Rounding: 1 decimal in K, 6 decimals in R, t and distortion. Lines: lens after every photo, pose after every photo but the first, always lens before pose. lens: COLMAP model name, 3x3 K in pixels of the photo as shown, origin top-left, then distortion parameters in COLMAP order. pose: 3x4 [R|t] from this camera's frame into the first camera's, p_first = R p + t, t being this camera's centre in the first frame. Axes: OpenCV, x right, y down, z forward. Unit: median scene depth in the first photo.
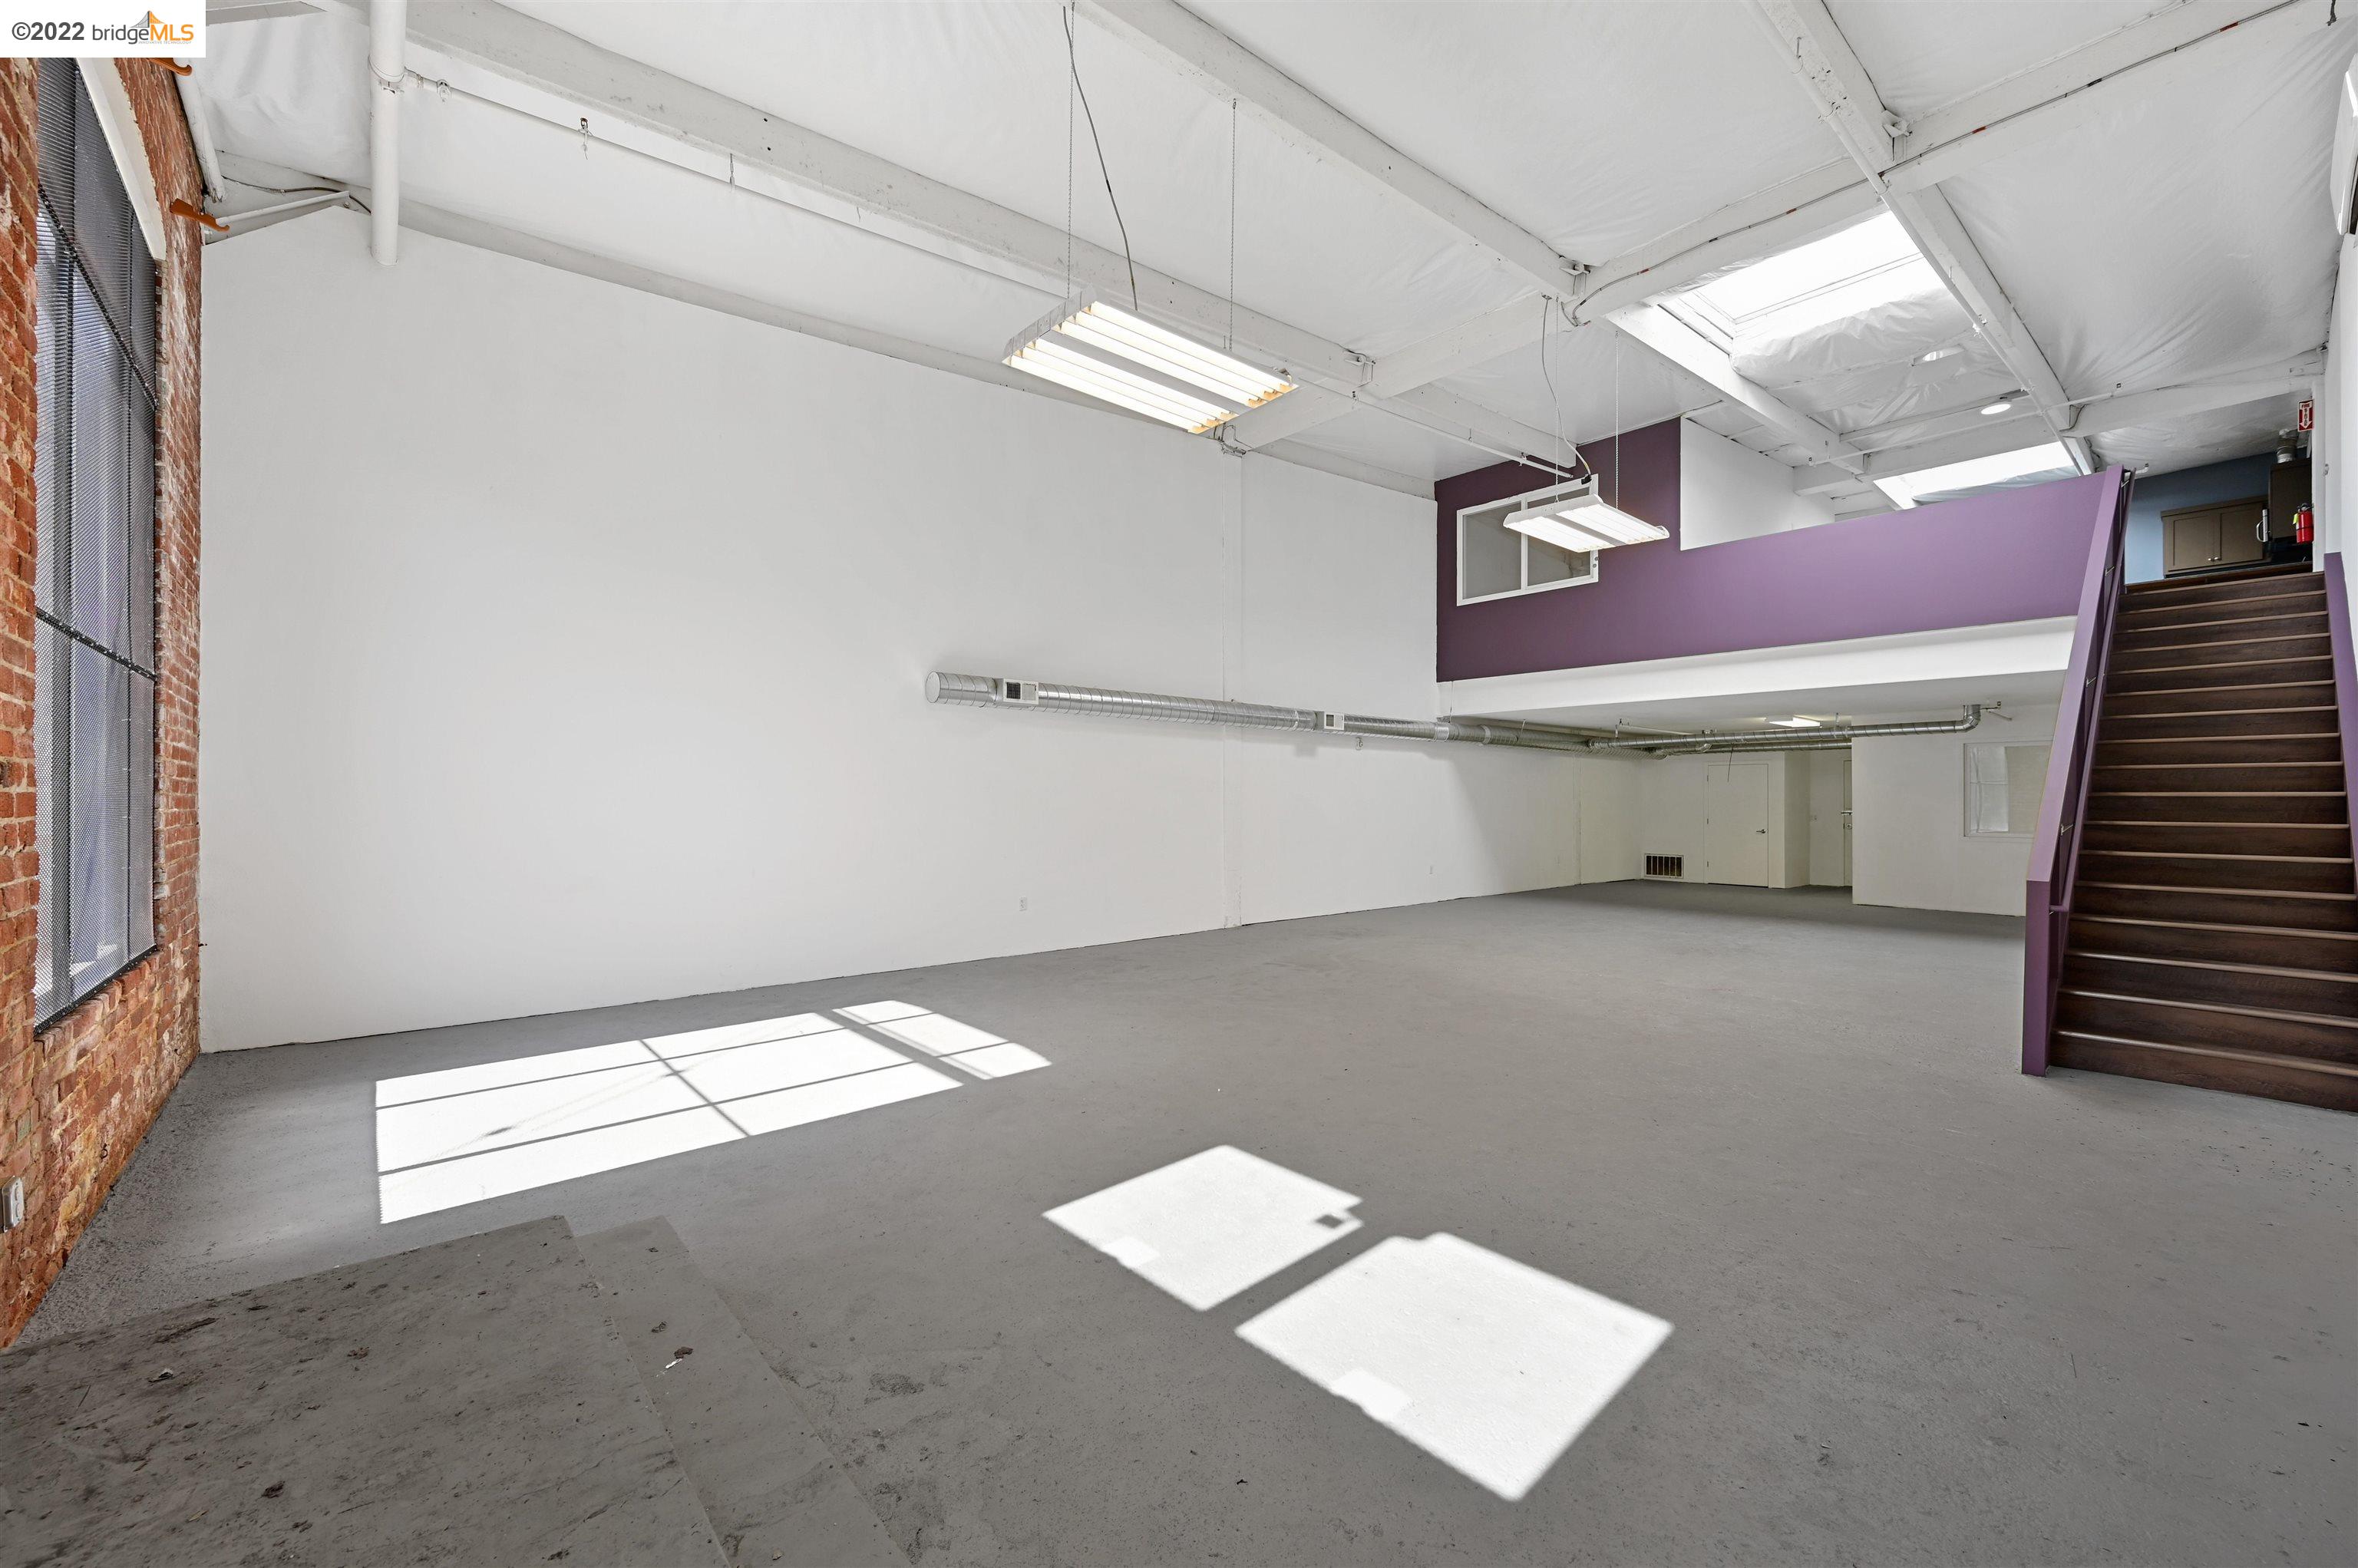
lens RADIAL K [[931.0, 0, 1179.1], [0, 931.0, 786.0], [0, 0, 1]] dist [-0.000378, -0.000098]
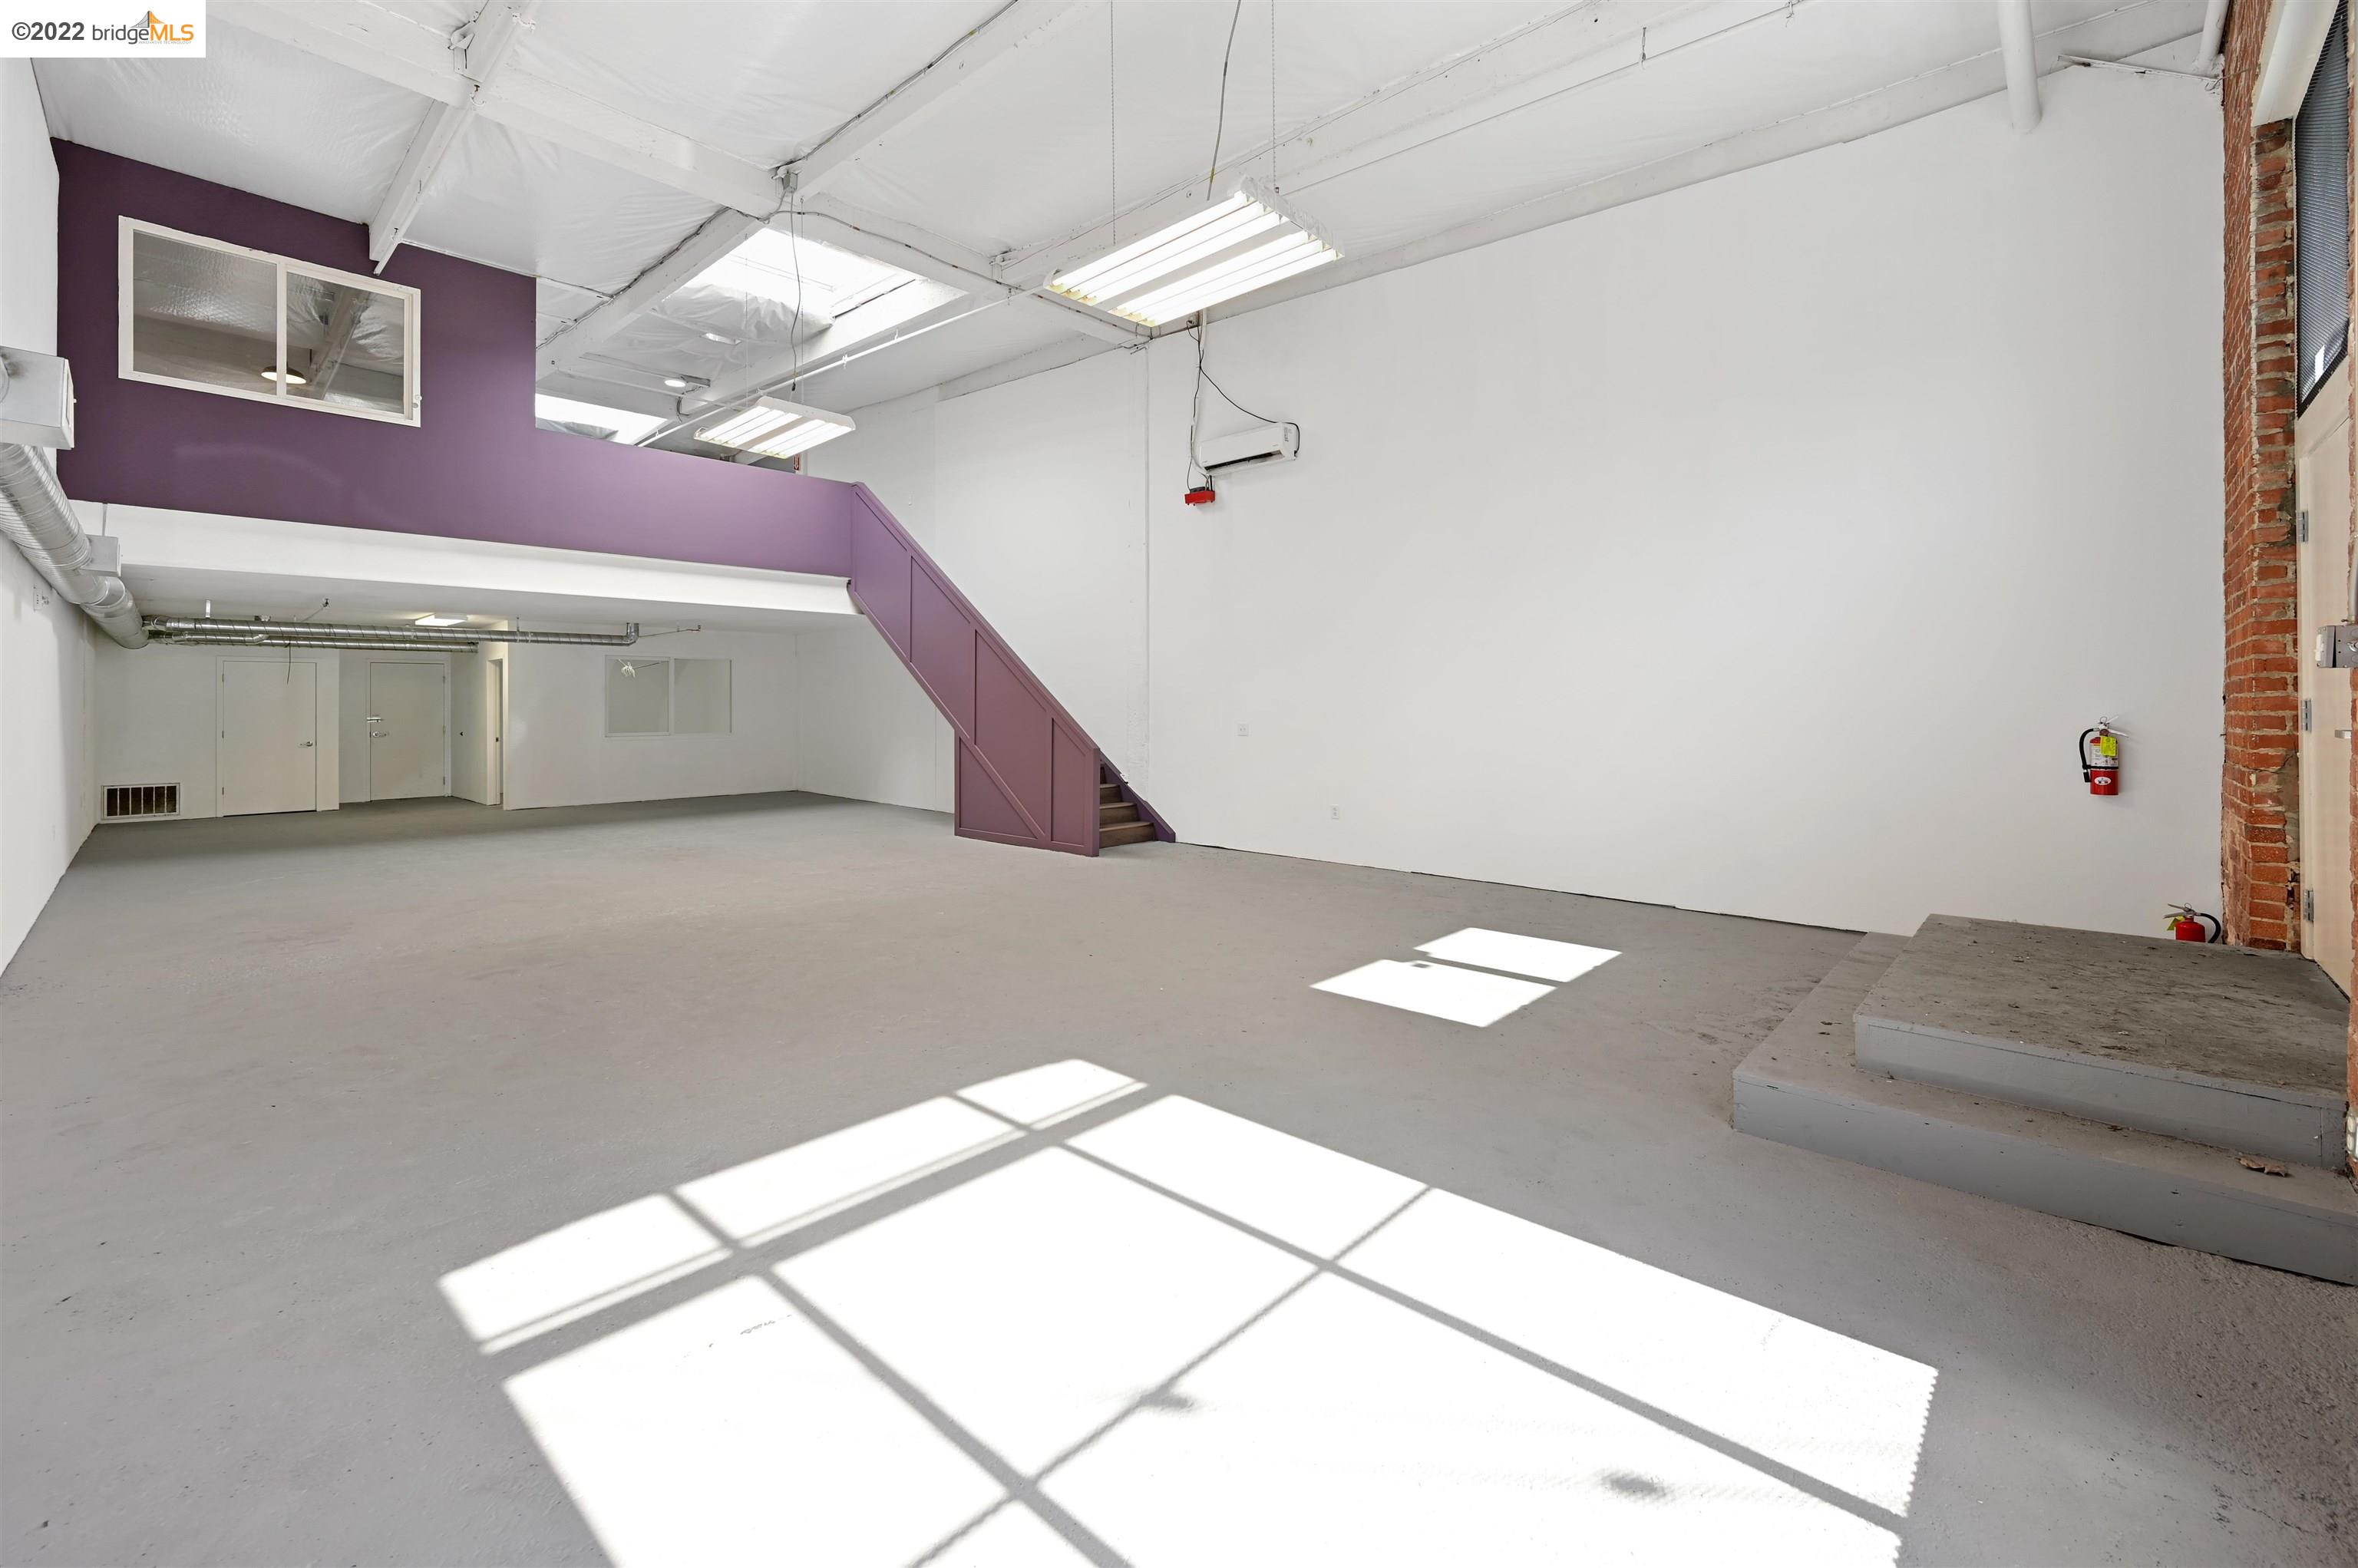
lens RADIAL K [[951.7, 0, 1172.9], [0, 951.7, 701.1], [0, 0, 1]] dist [0.001006, -0.000129]
pose [[-0.088798, -0.001552, 0.996048, -0.398504], [-0.010215, 0.999948, 0.000648, 0.003185], [-0.995997, -0.010117, -0.088809, 0.432185]]
